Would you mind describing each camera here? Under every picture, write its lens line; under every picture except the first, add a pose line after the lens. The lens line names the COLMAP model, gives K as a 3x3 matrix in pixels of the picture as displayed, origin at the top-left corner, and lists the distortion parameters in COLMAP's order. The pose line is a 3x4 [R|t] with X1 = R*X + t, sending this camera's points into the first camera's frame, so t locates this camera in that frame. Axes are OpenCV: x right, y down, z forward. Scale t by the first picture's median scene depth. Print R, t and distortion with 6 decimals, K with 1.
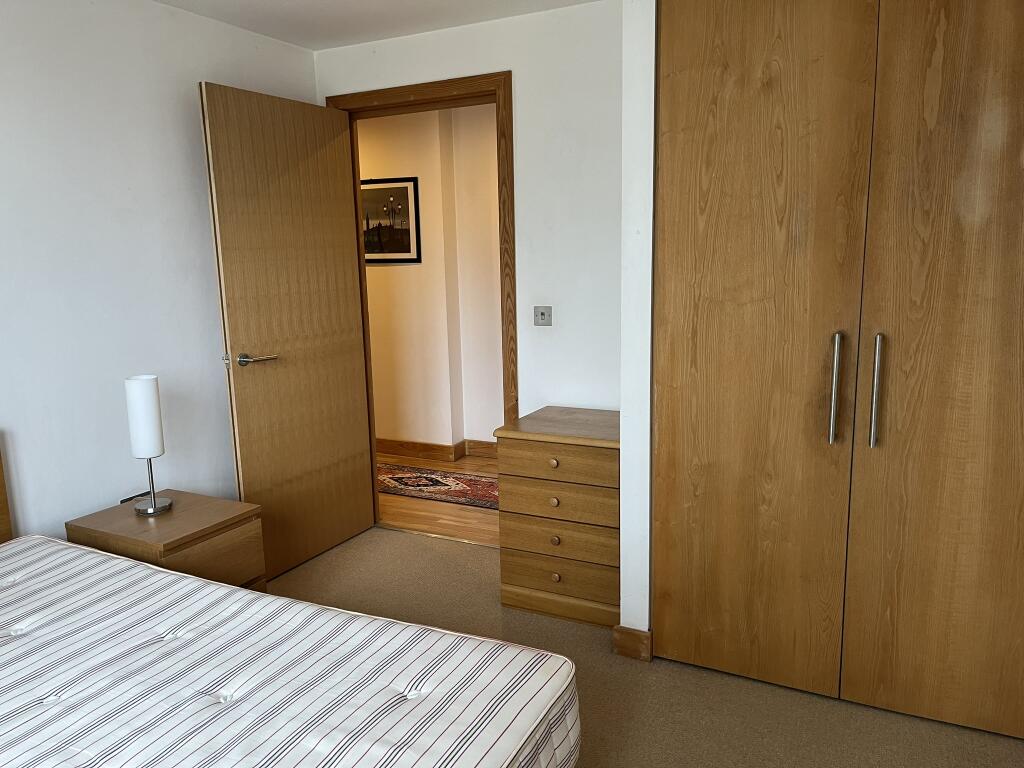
lens RADIAL K [[771.3, 0, 511.9], [0, 771.3, 383.1], [0, 0, 1]] dist [0.012707, -0.009637]
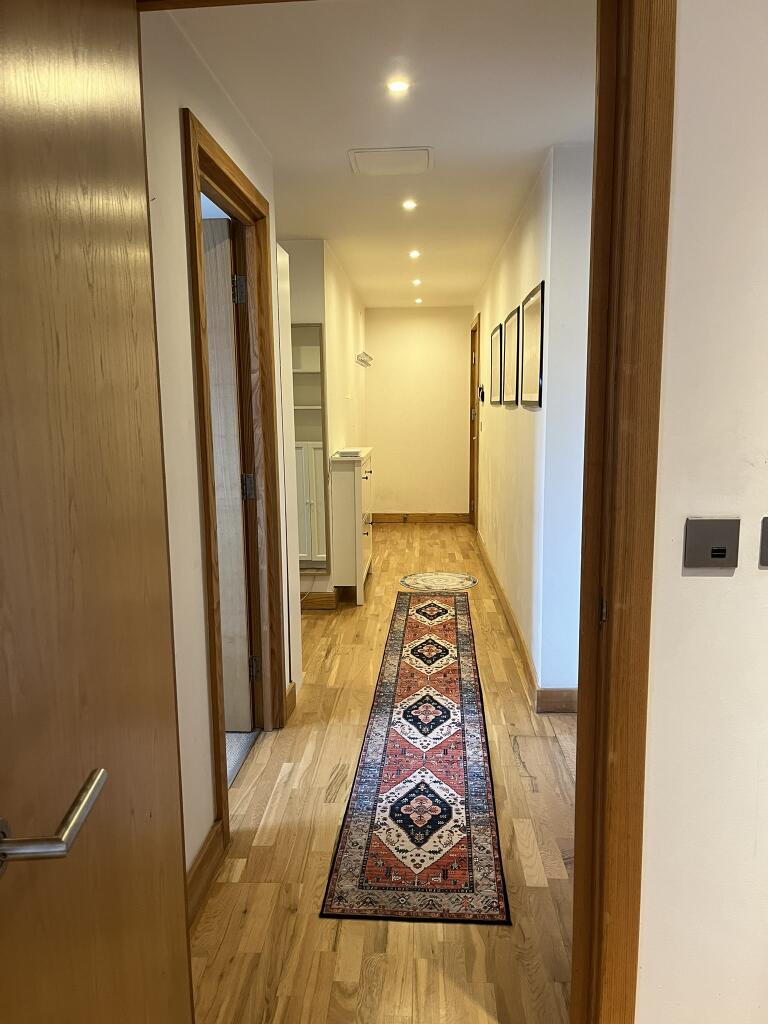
lens RADIAL K [[771.3, 0, 383.3], [0, 771.3, 513.2], [0, 0, 1]] dist [0.012707, -0.009637]
pose [[0.400356, 0.151117, -0.903813, 0.482380], [-0.164248, 0.982170, 0.091462, -0.112940], [0.901520, 0.111832, 0.418038, 0.657634]]
